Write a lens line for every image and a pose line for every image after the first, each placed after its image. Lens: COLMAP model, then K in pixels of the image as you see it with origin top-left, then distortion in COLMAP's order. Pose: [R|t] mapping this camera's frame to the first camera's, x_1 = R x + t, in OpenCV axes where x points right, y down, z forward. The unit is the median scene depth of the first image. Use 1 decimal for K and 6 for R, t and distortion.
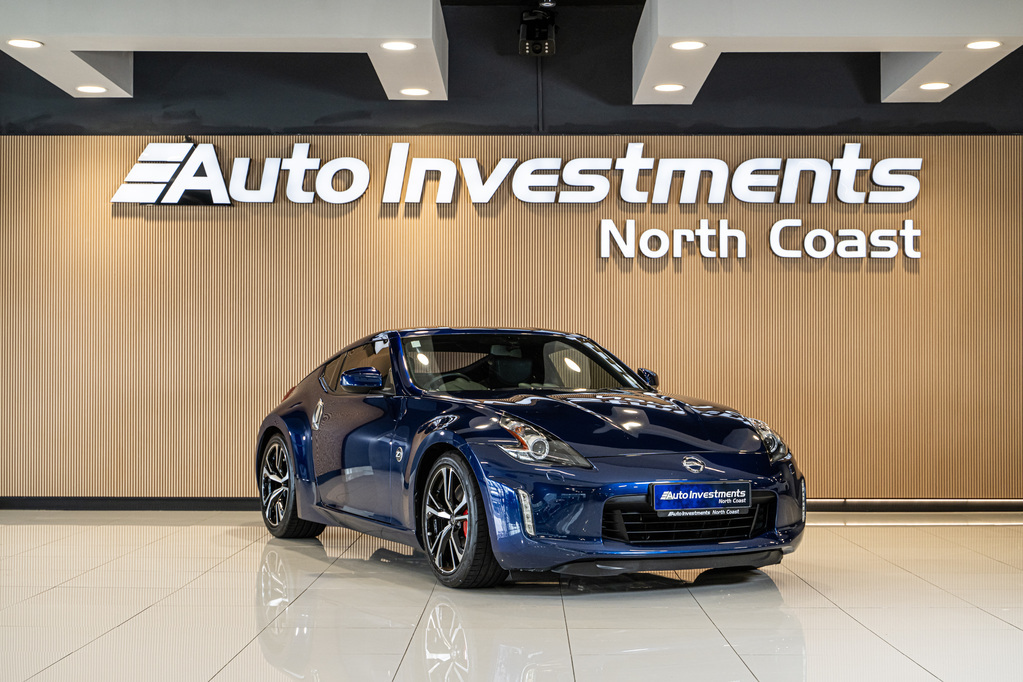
lens RADIAL K [[1579.0, 0, 514.1], [0, 1579.0, 345.5], [0, 0, 1]] dist [-0.006406, 0.000000]
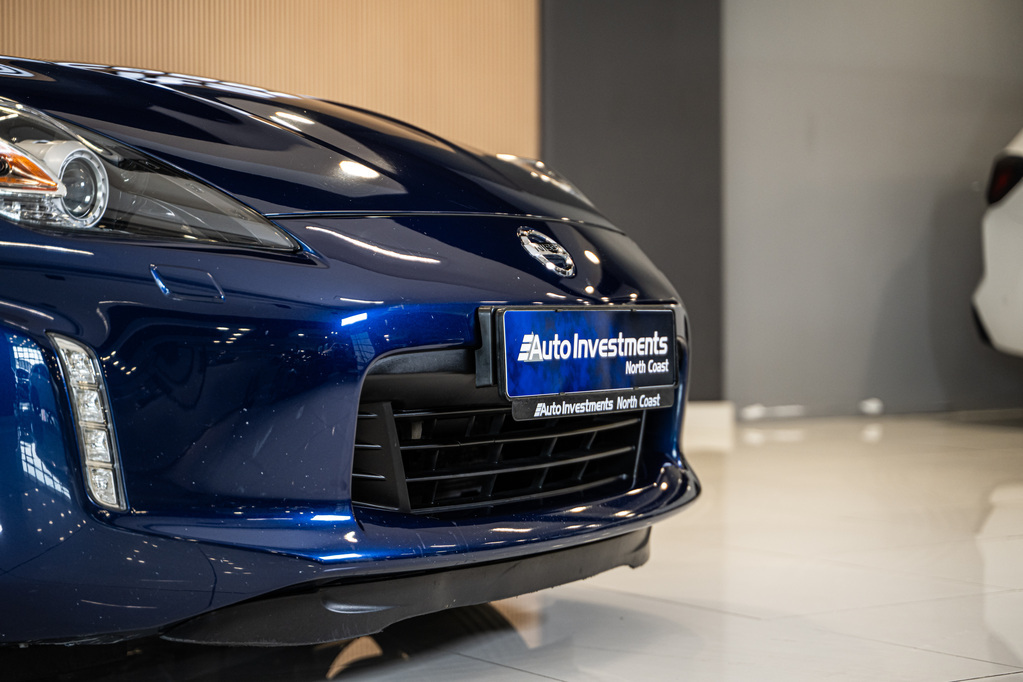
lens RADIAL K [[2123.9, 0, 511.5], [0, 2123.9, 340.6], [0, 0, 1]] dist [-0.014103, 0.000000]
pose [[0.829833, -0.015920, 0.557784, -0.076824], [-0.005933, 0.999285, 0.037349, 0.047777], [-0.557980, -0.034303, 0.829145, 0.408295]]
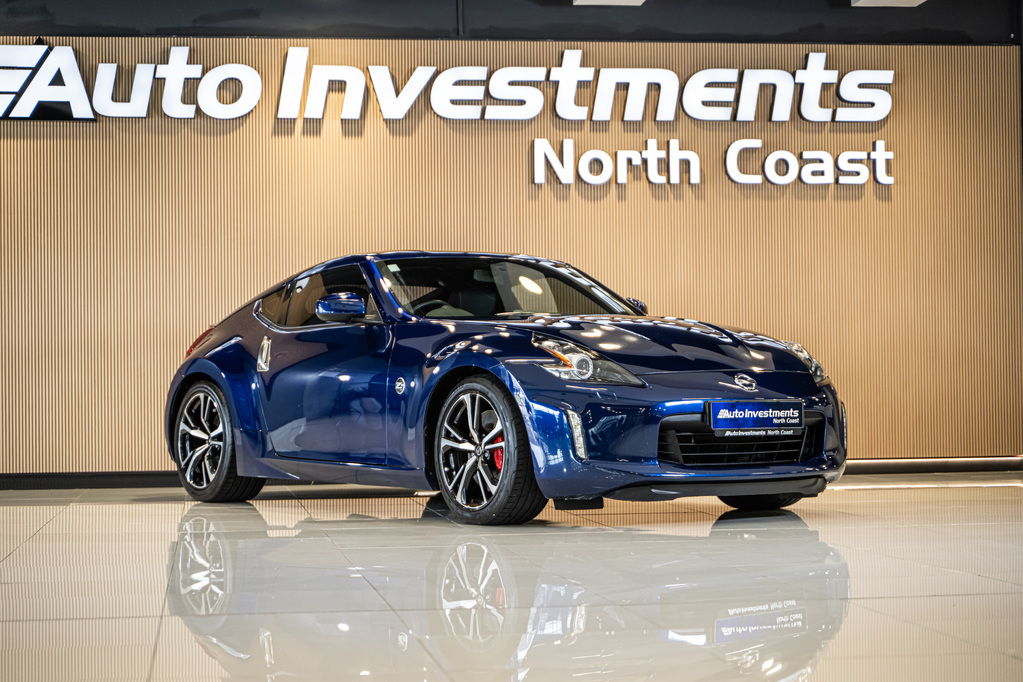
lens RADIAL K [[2123.9, 0, 510.5], [0, 2123.9, 341.8], [0, 0, 1]] dist [-0.014103, 0.000000]
pose [[0.988944, -0.010675, 0.147906, -0.129614], [0.011048, 0.999938, -0.001701, 0.032134], [-0.147879, 0.003316, 0.989000, -0.137466]]
